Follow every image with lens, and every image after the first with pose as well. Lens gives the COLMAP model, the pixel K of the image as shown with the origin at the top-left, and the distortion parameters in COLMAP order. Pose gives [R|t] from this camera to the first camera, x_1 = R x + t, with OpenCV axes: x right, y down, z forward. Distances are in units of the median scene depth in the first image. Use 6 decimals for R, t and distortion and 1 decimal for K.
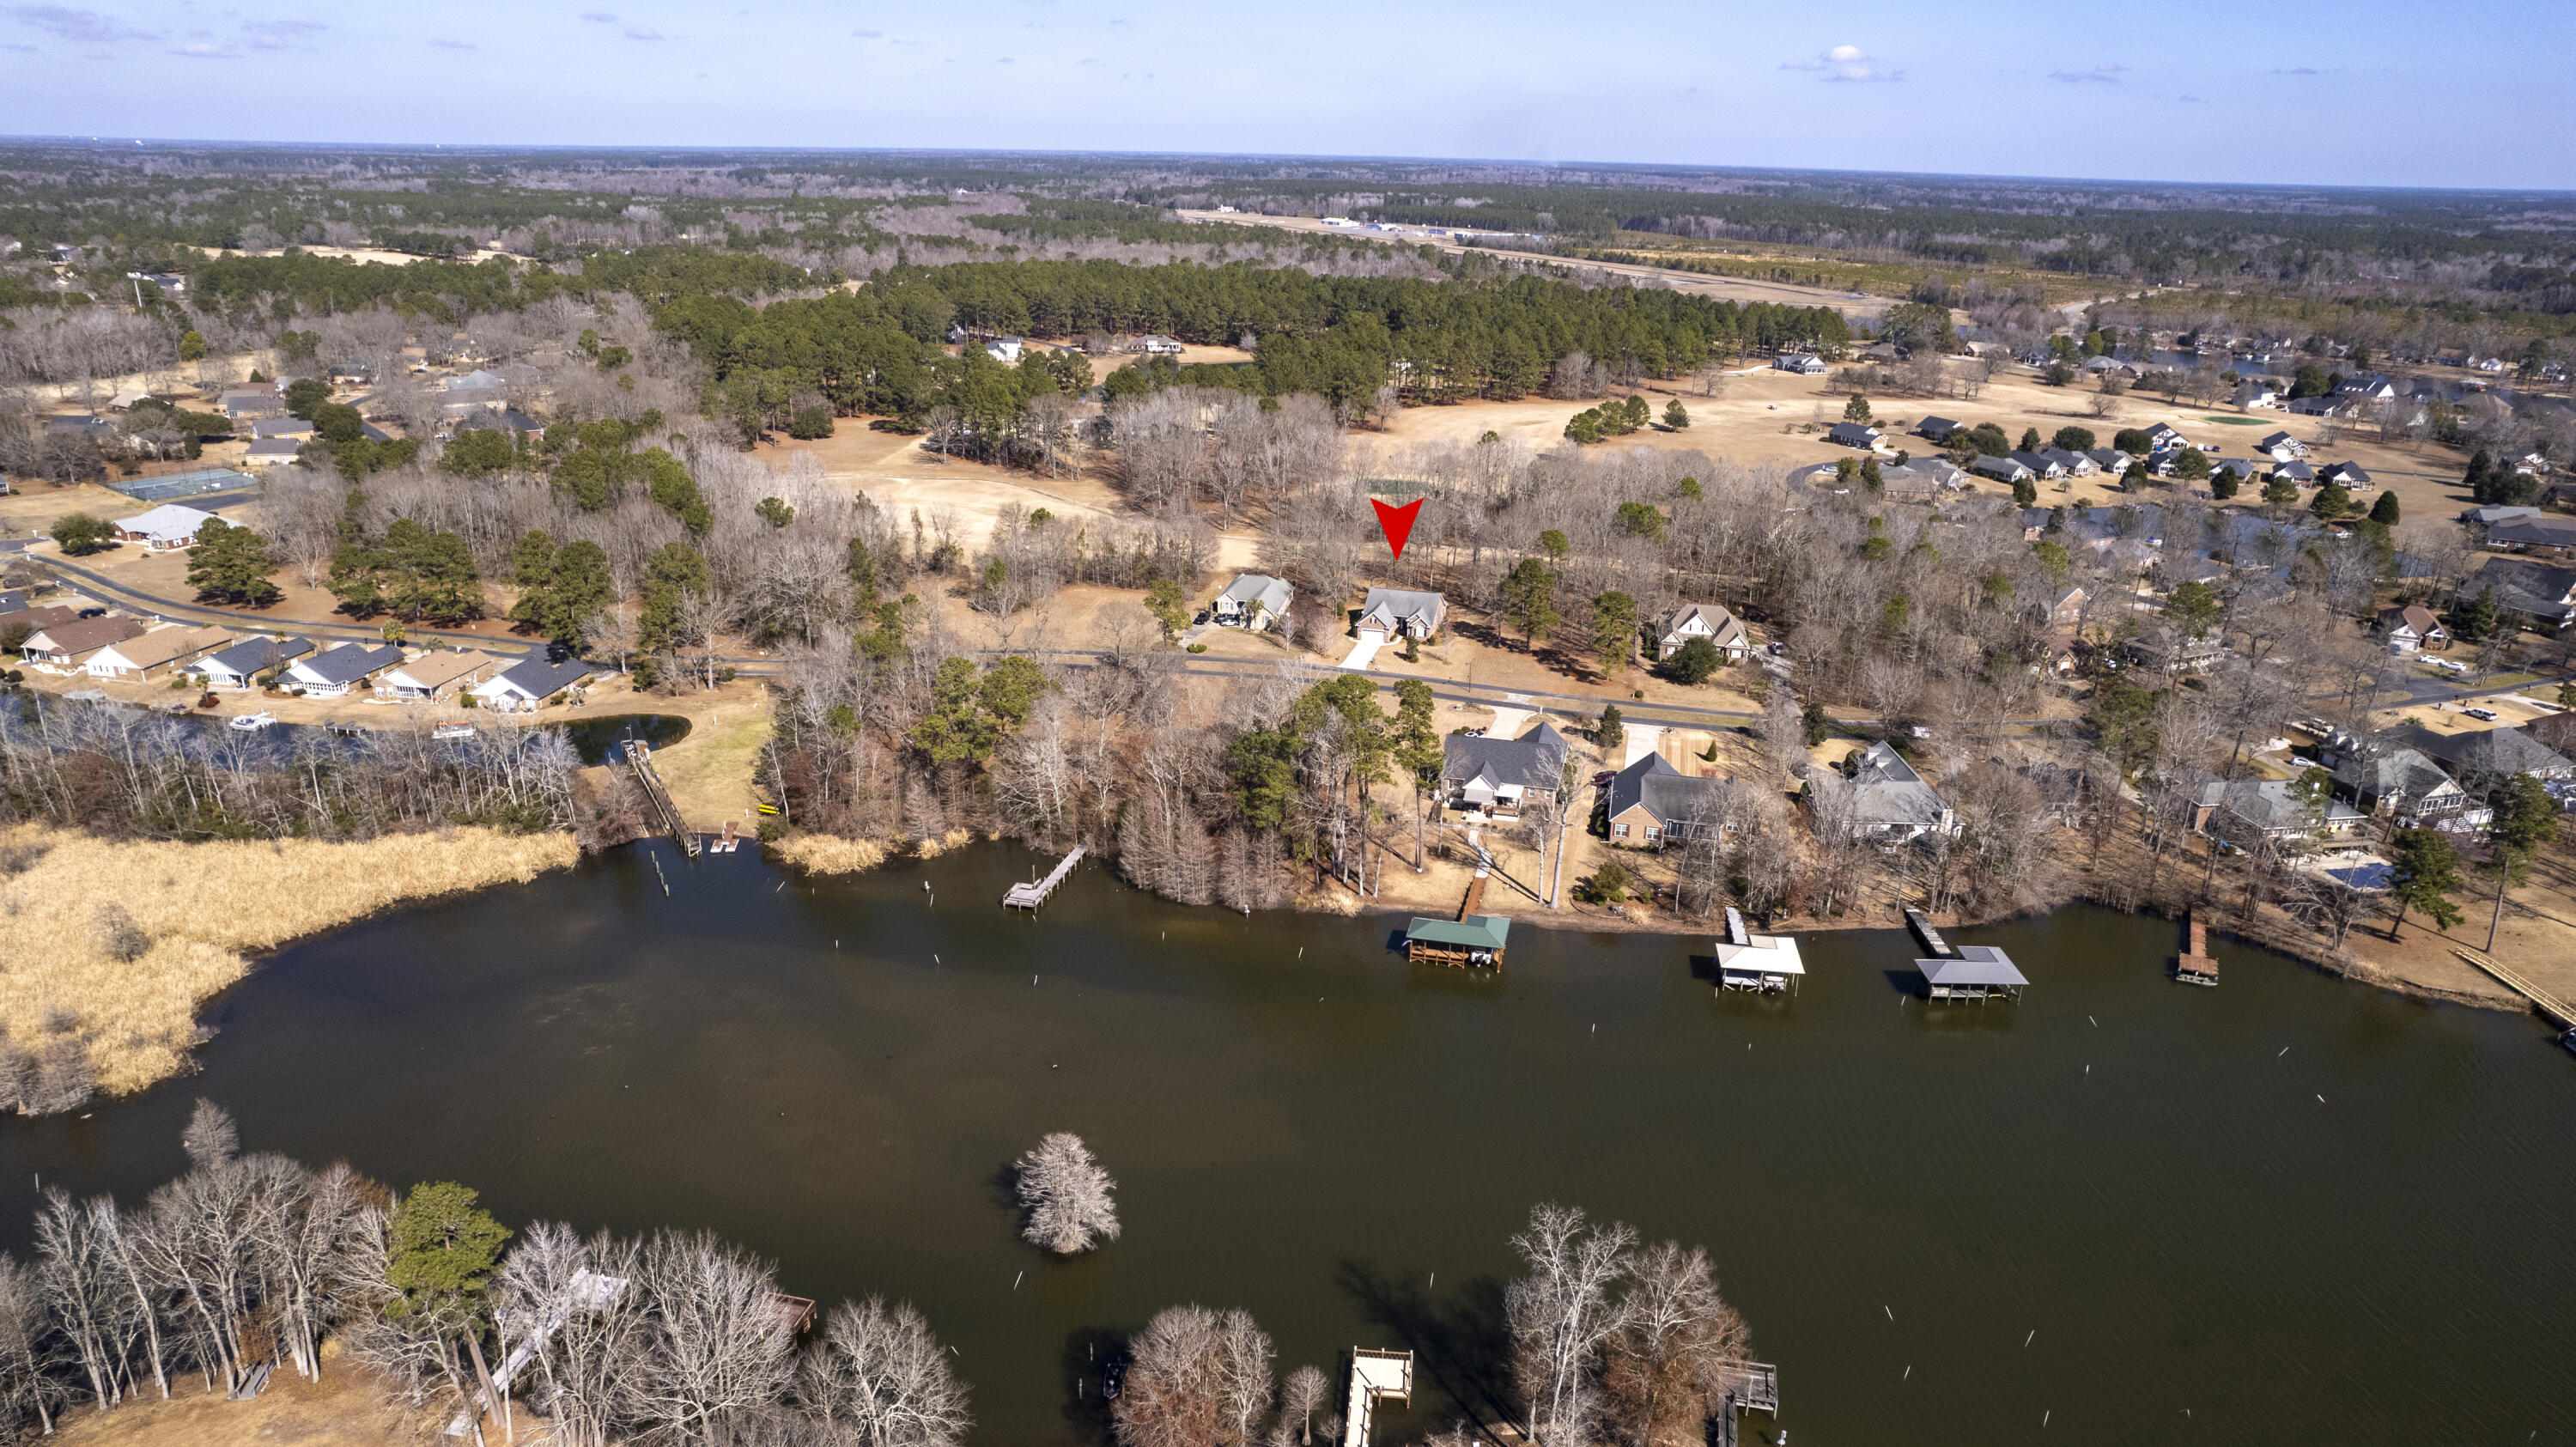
lens RADIAL K [[1669.0, 0, 1290.6], [0, 1669.0, 736.6], [0, 0, 1]] dist [-0.048656, 0.020389]
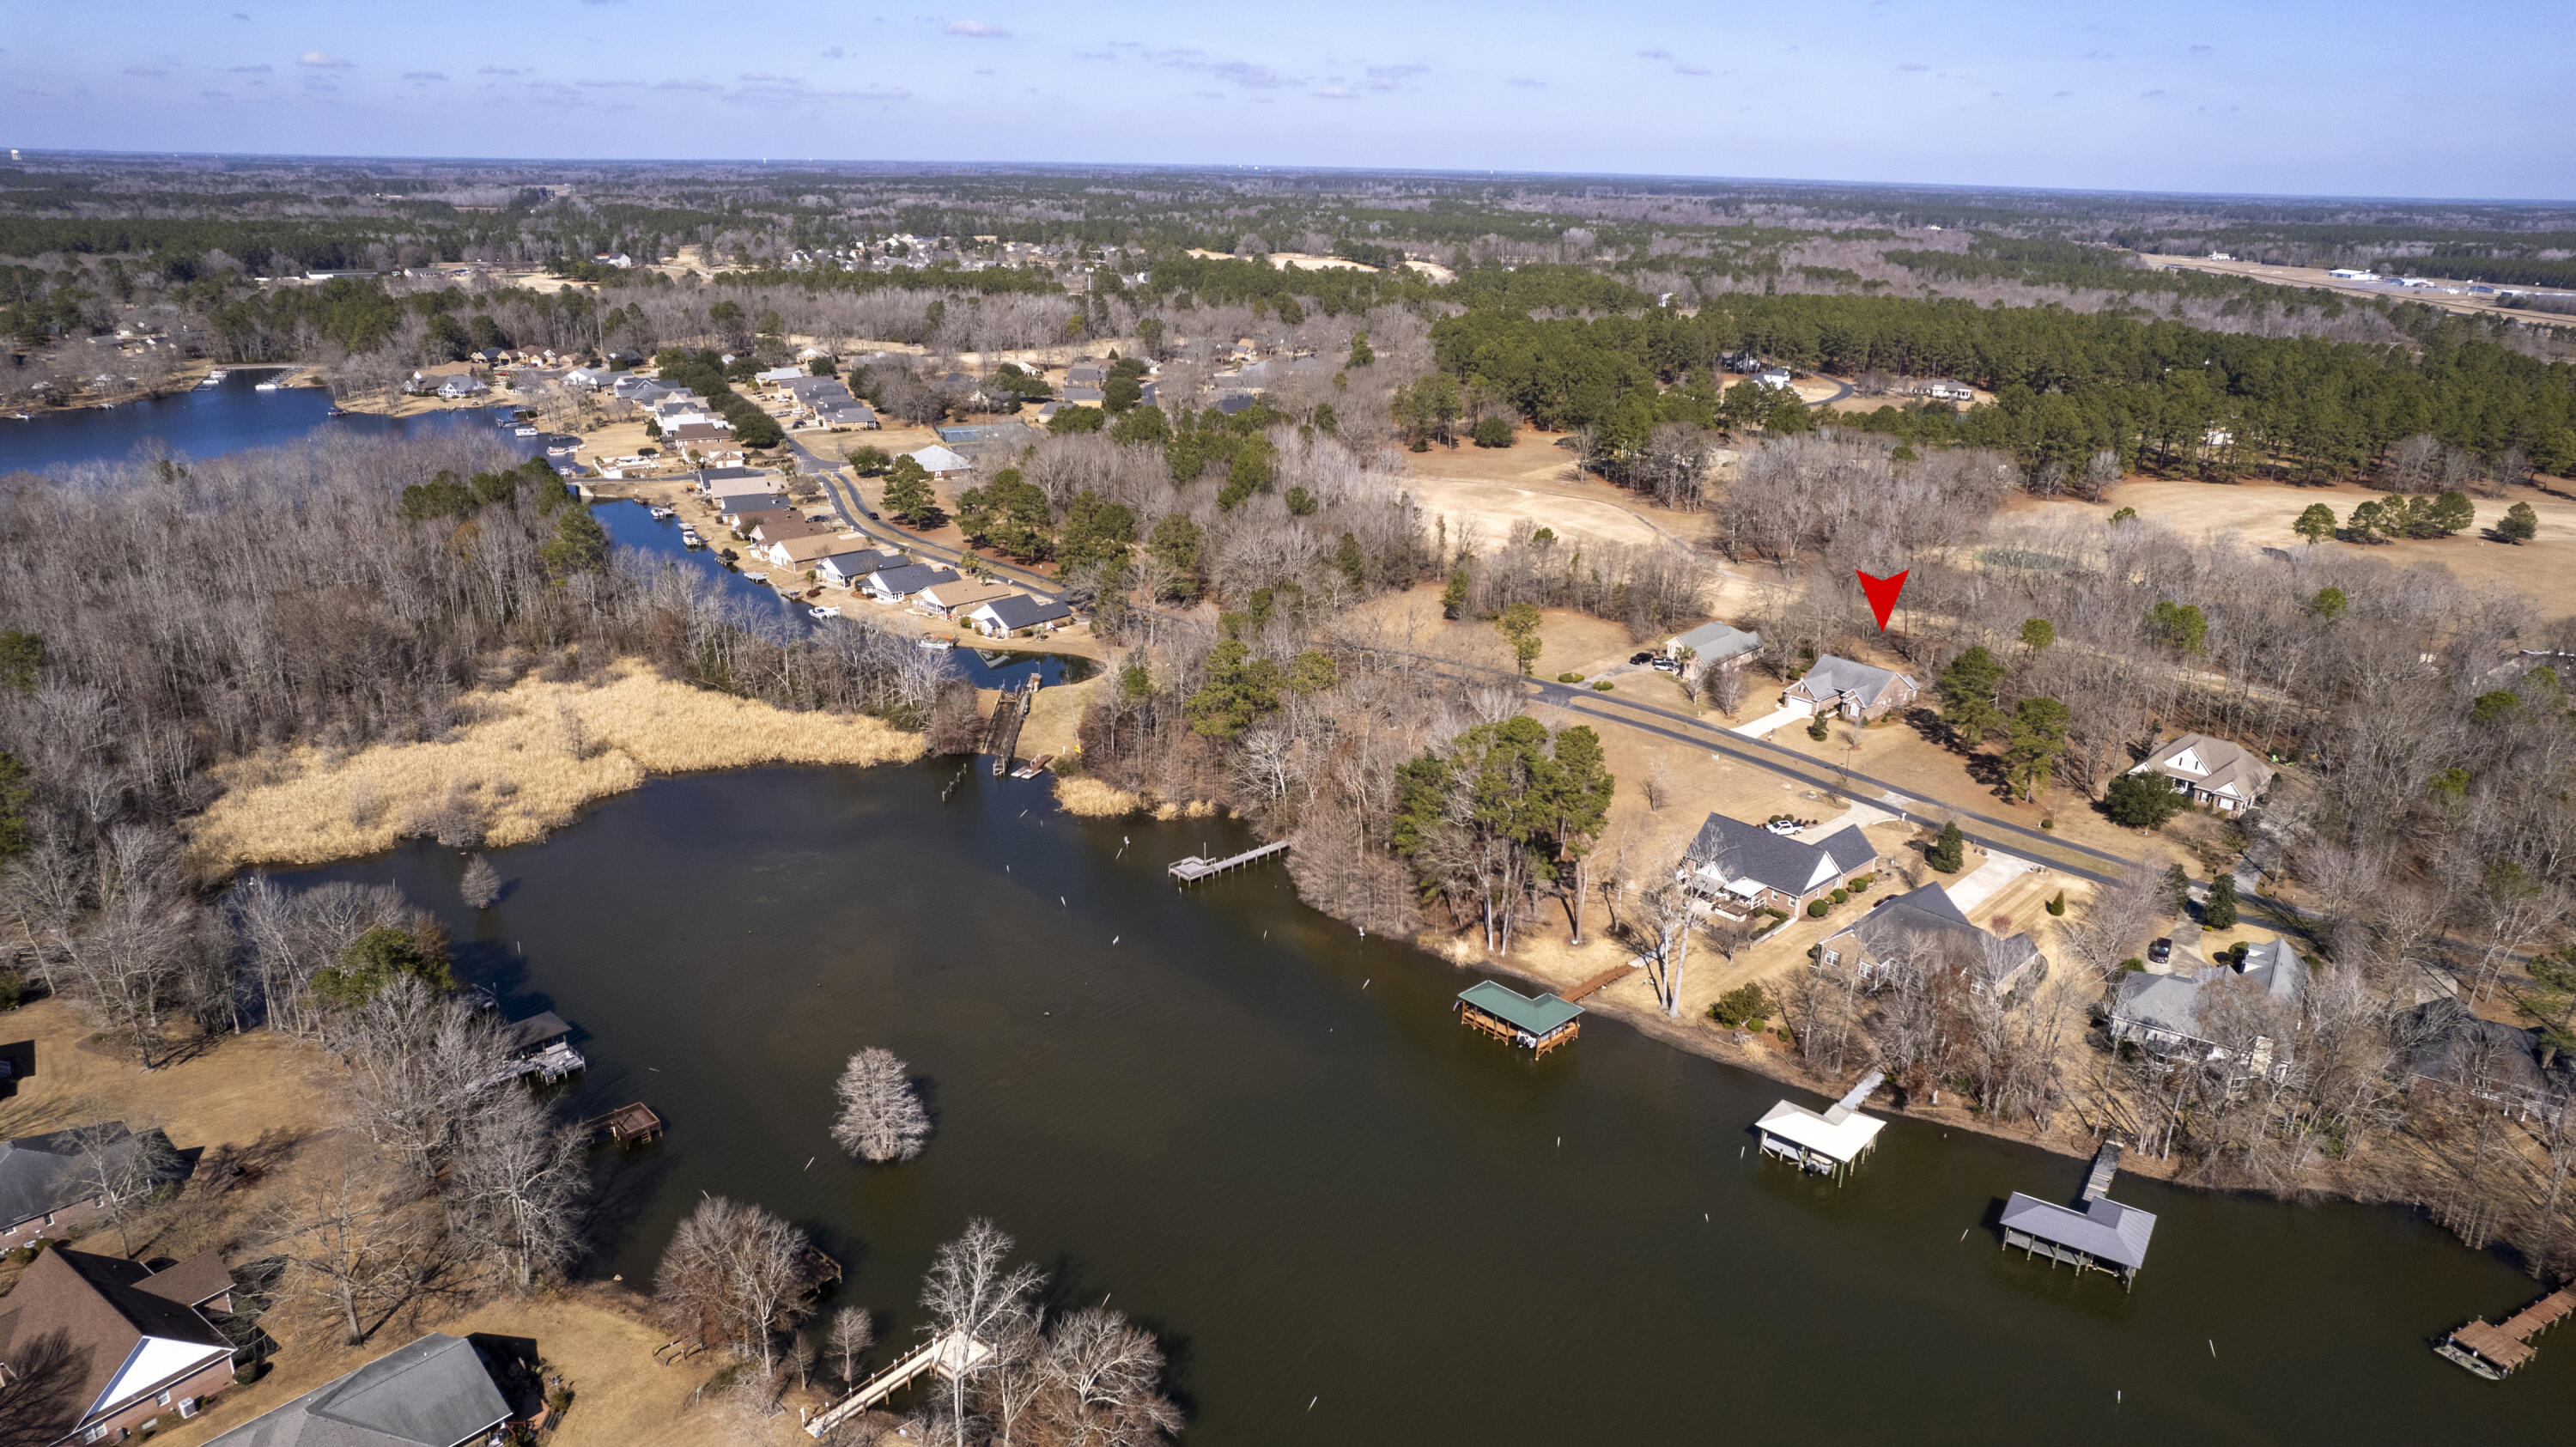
lens RADIAL K [[1669.0, 0, 1286.9], [0, 1669.0, 712.8], [0, 0, 1]] dist [-0.048656, 0.020389]
pose [[0.833421, 0.172312, -0.525089, 0.259098], [-0.188564, 0.981794, 0.022895, -0.022218], [0.519474, 0.079932, 0.850740, 0.082754]]
